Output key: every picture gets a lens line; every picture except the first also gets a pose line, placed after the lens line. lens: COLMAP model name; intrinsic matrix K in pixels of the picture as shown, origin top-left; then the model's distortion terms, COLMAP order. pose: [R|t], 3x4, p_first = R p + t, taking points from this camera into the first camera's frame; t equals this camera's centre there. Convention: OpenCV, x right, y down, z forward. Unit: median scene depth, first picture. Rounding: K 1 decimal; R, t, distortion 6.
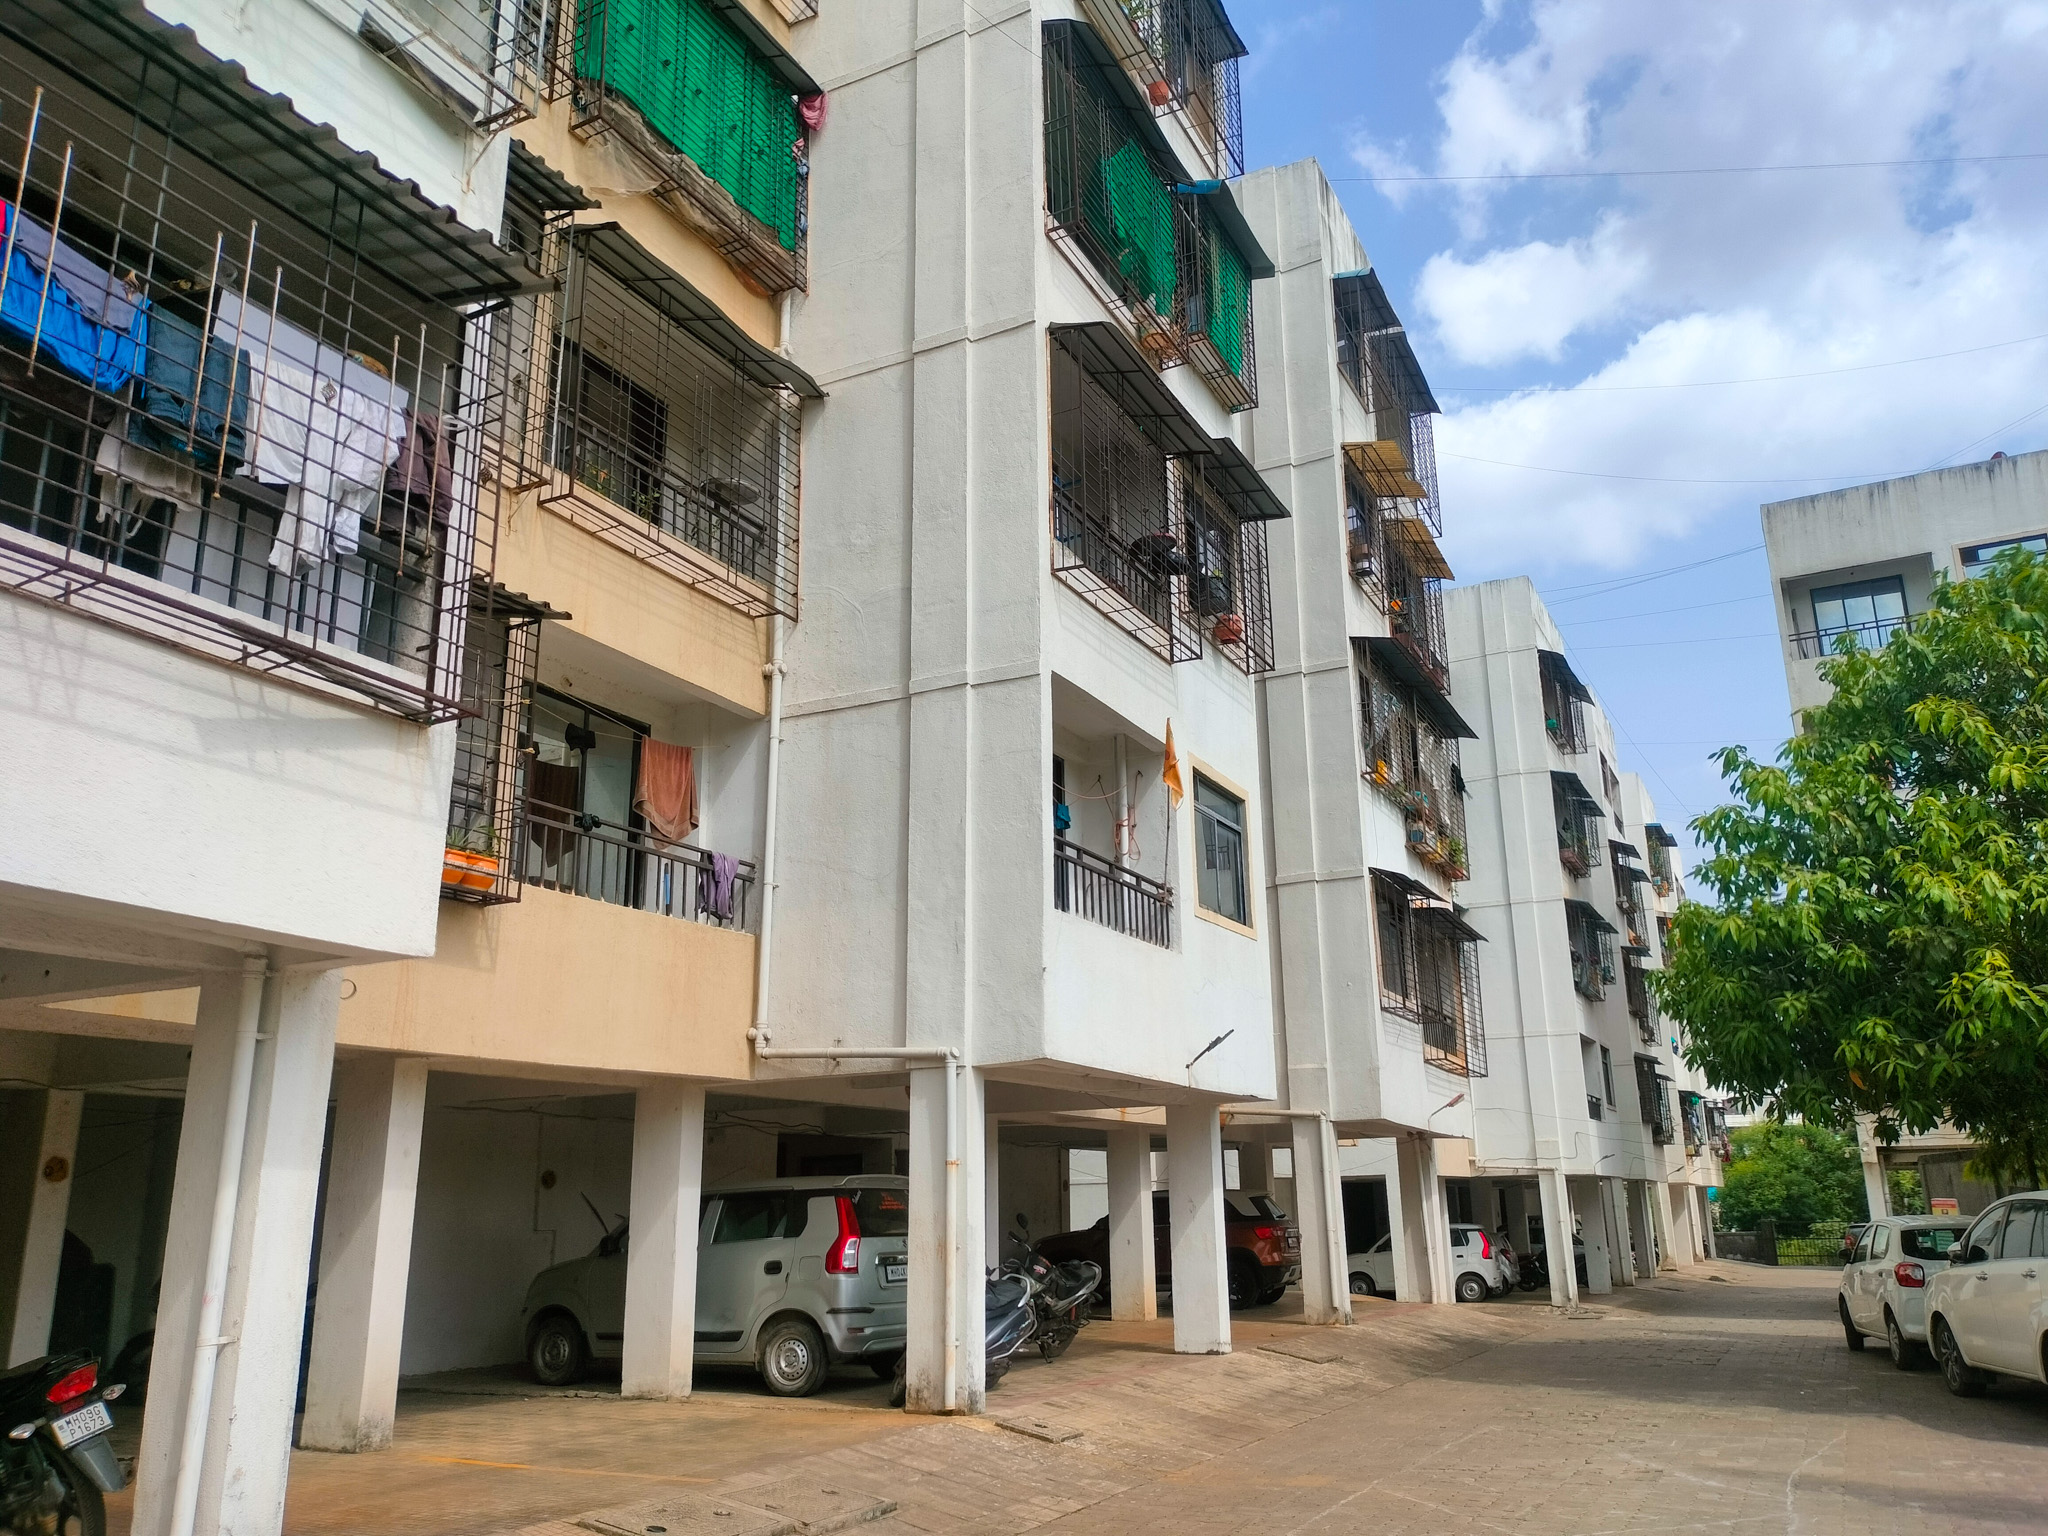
lens RADIAL K [[1532.2, 0, 1025.9], [0, 1532.2, 784.3], [0, 0, 1]] dist [0.051939, -0.078130]
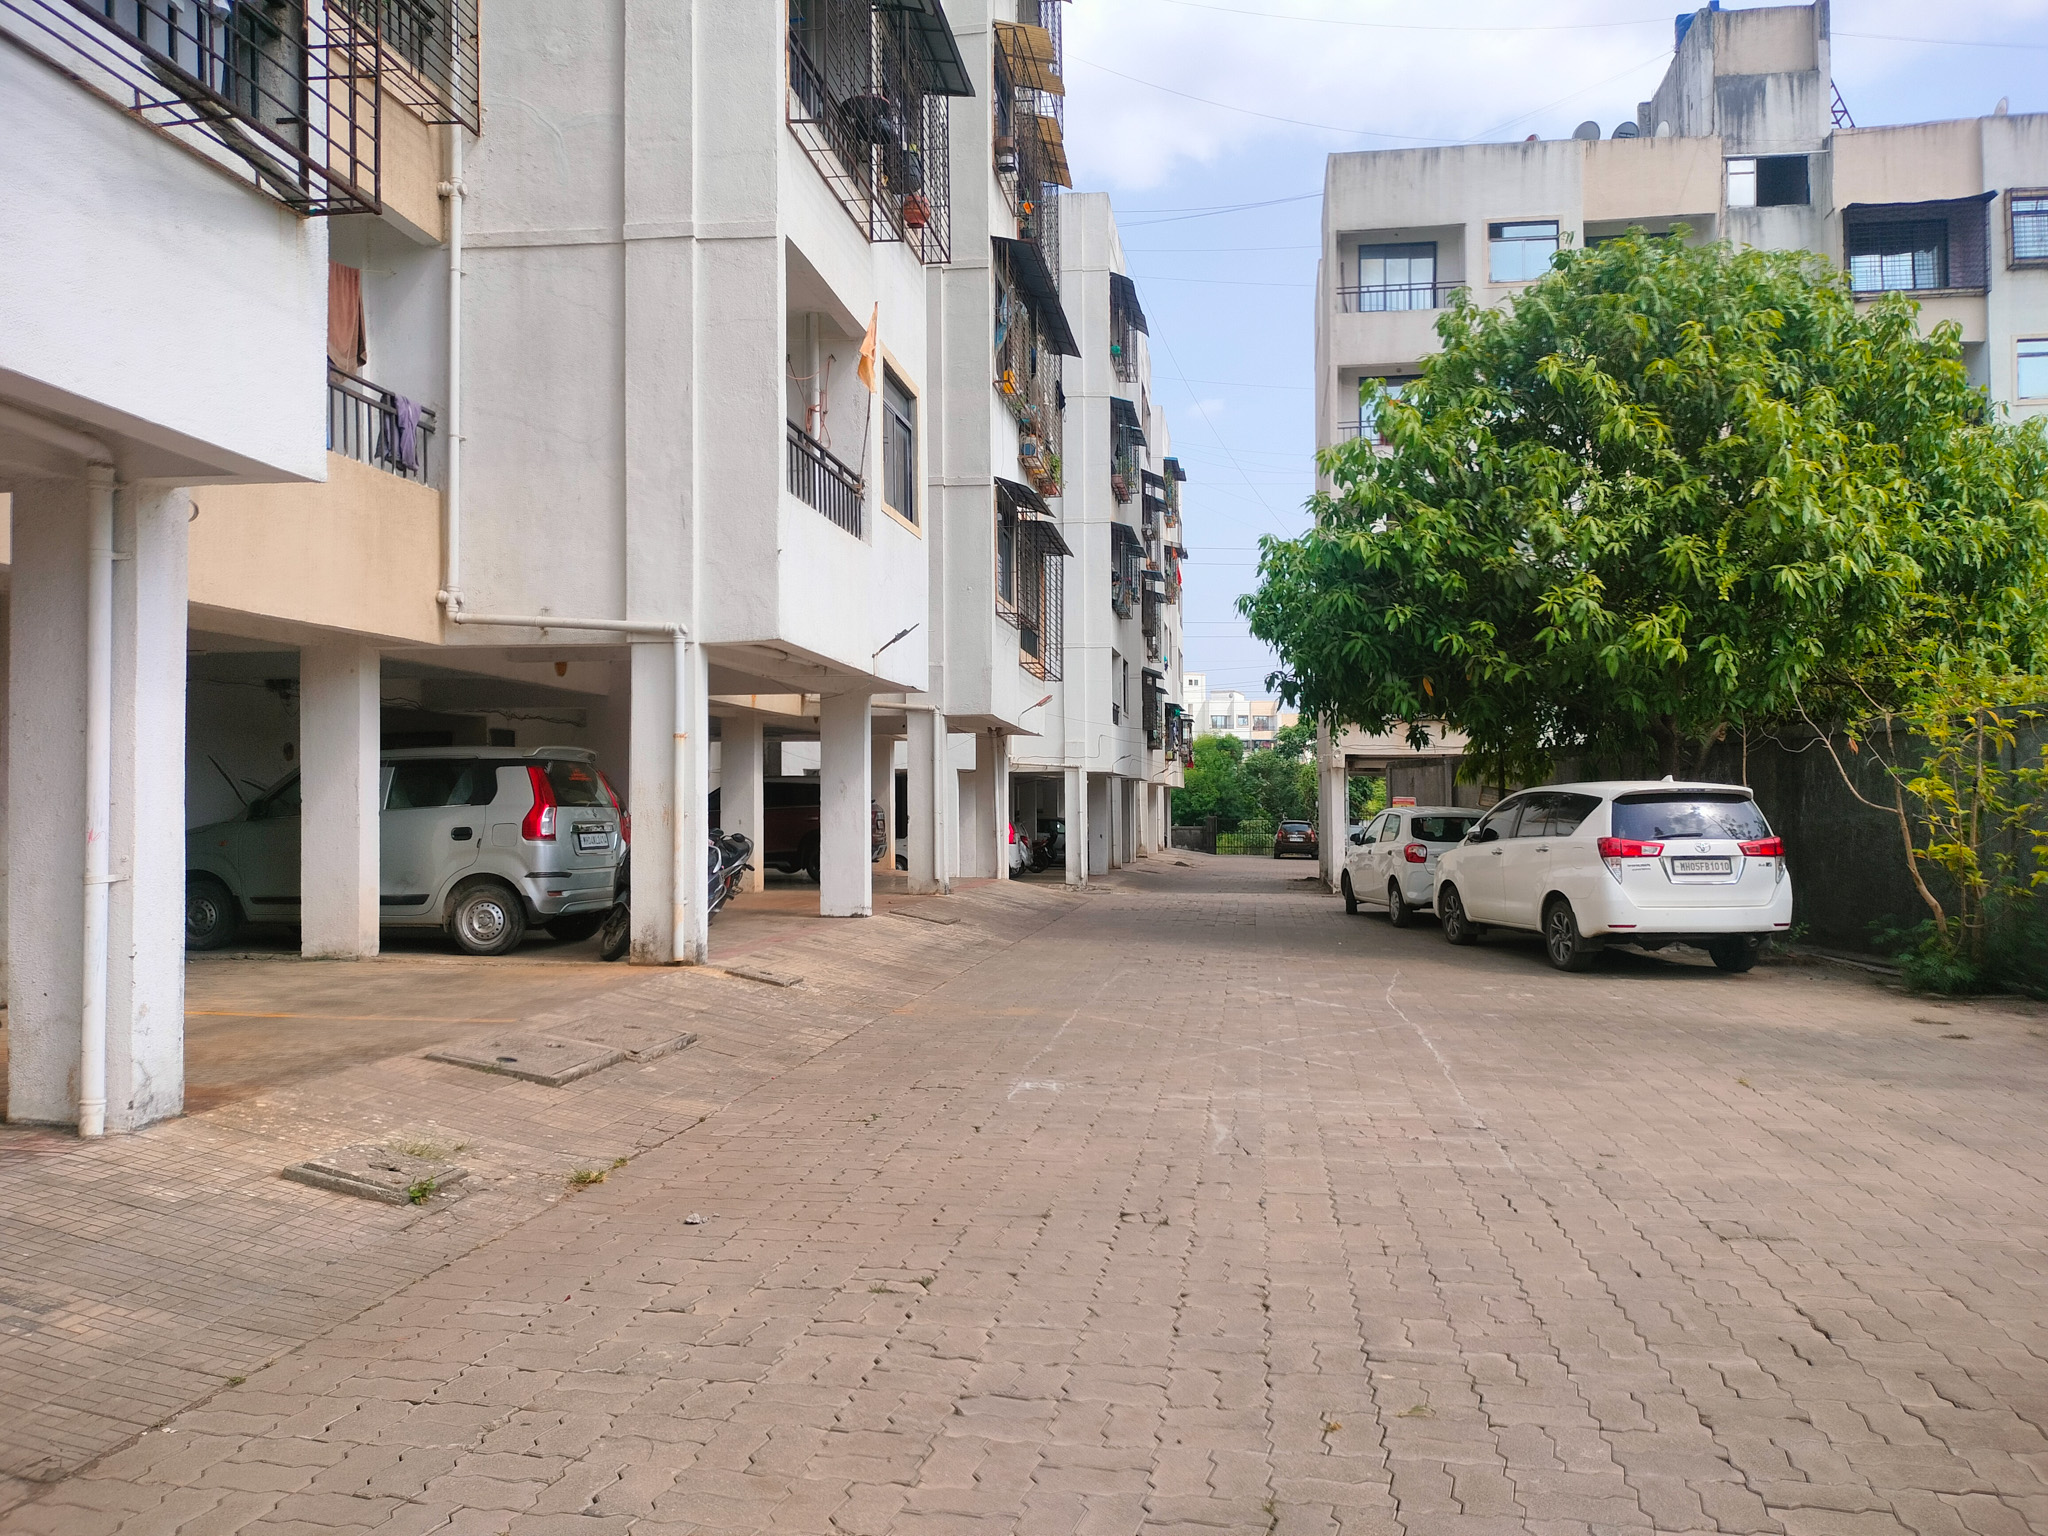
lens RADIAL K [[1532.2, 0, 1037.3], [0, 1532.2, 779.9], [0, 0, 1]] dist [0.051939, -0.078130]
pose [[0.947243, 0.022493, 0.319727, -0.121432], [-0.102265, 0.966607, 0.234974, 0.010554], [-0.303765, -0.255275, 0.917911, -0.006571]]
